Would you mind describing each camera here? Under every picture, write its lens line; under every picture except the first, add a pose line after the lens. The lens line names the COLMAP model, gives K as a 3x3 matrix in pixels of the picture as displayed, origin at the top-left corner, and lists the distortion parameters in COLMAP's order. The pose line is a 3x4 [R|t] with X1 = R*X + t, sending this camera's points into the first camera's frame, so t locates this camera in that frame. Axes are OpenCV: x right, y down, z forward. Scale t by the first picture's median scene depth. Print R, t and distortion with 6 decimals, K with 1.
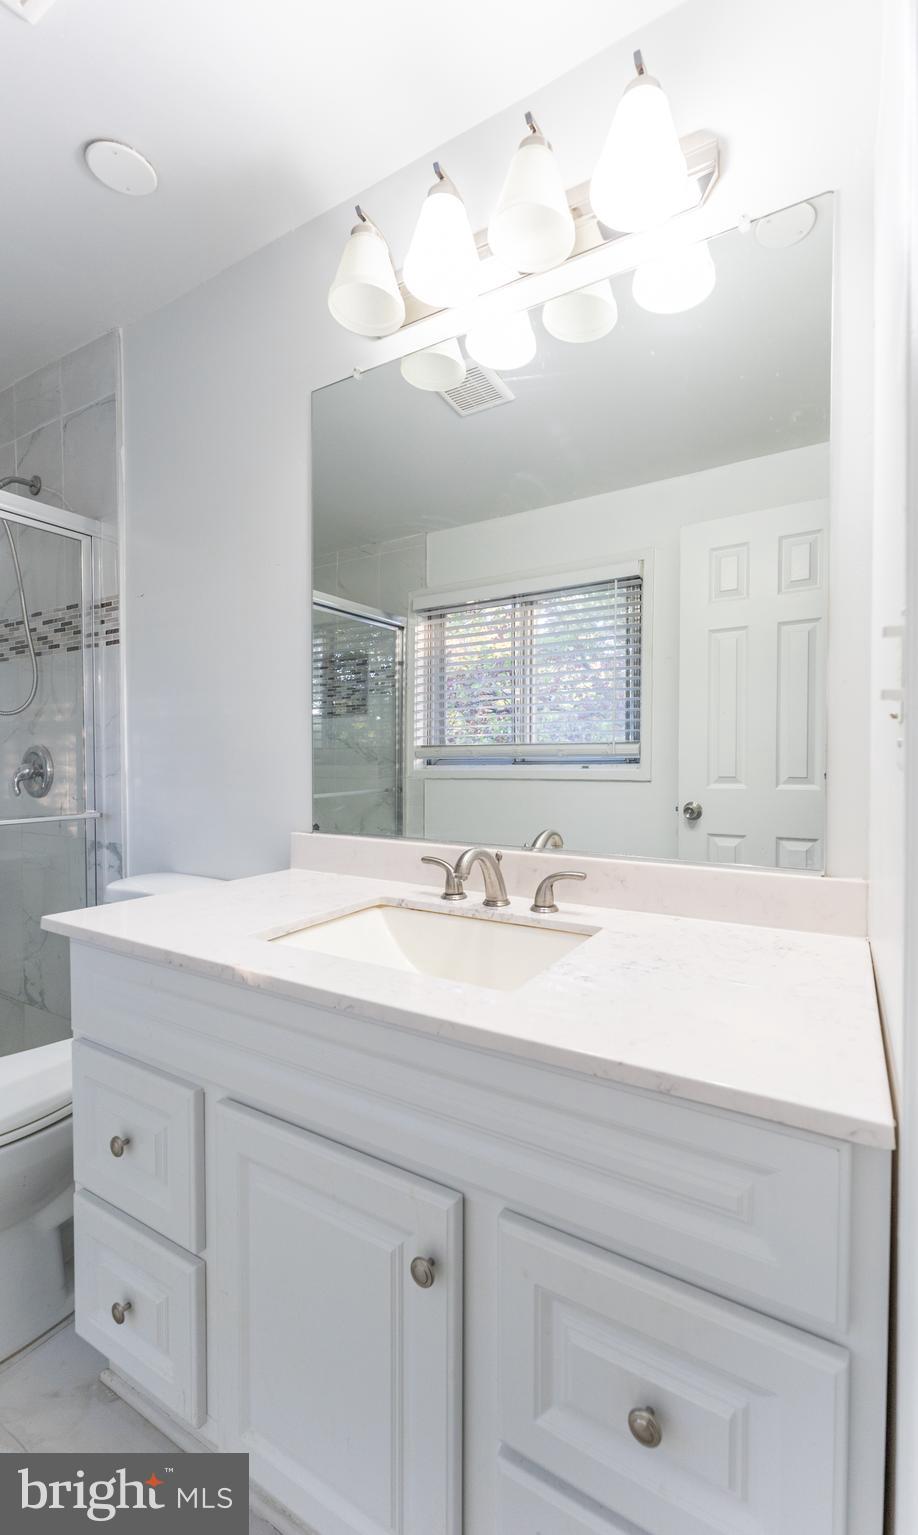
lens RADIAL K [[623.8, 0, 486.8], [0, 623.8, 783.5], [0, 0, 1]] dist [-0.002323, 0.000347]
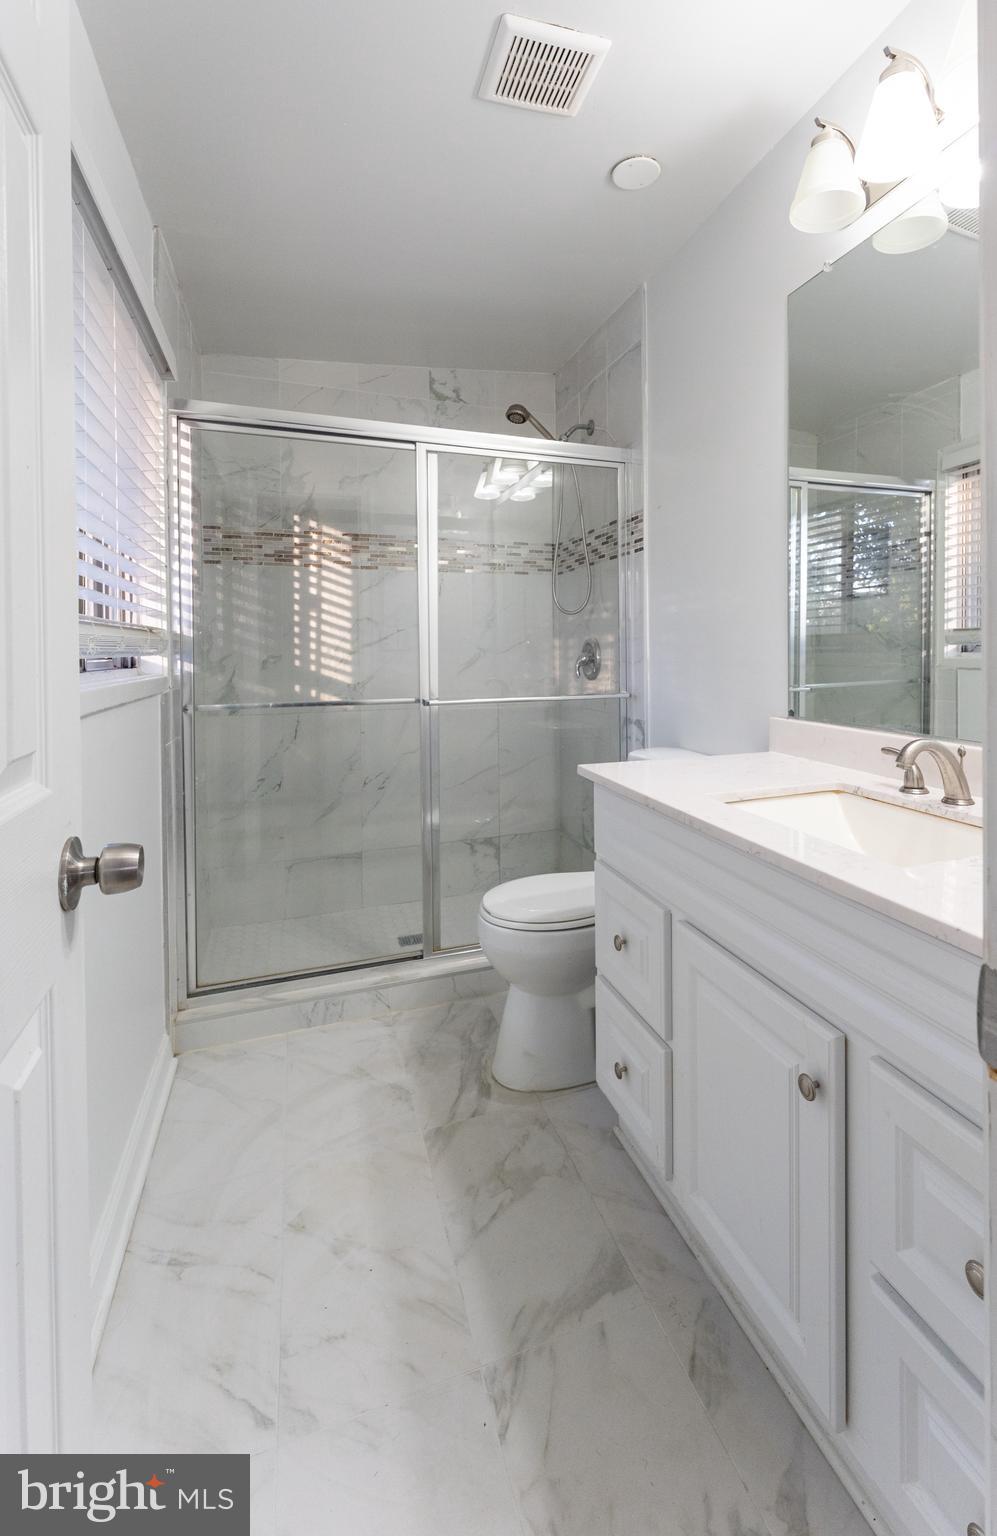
lens RADIAL K [[731.0, 0, 498.5], [0, 731.0, 768.0], [0, 0, 1]] dist [0.001031, 0.000287]
pose [[0.702642, 0.106886, -0.703470, 0.242271], [-0.016256, 0.990806, 0.134307, 0.004311], [0.711358, -0.082934, 0.697919, -0.205348]]
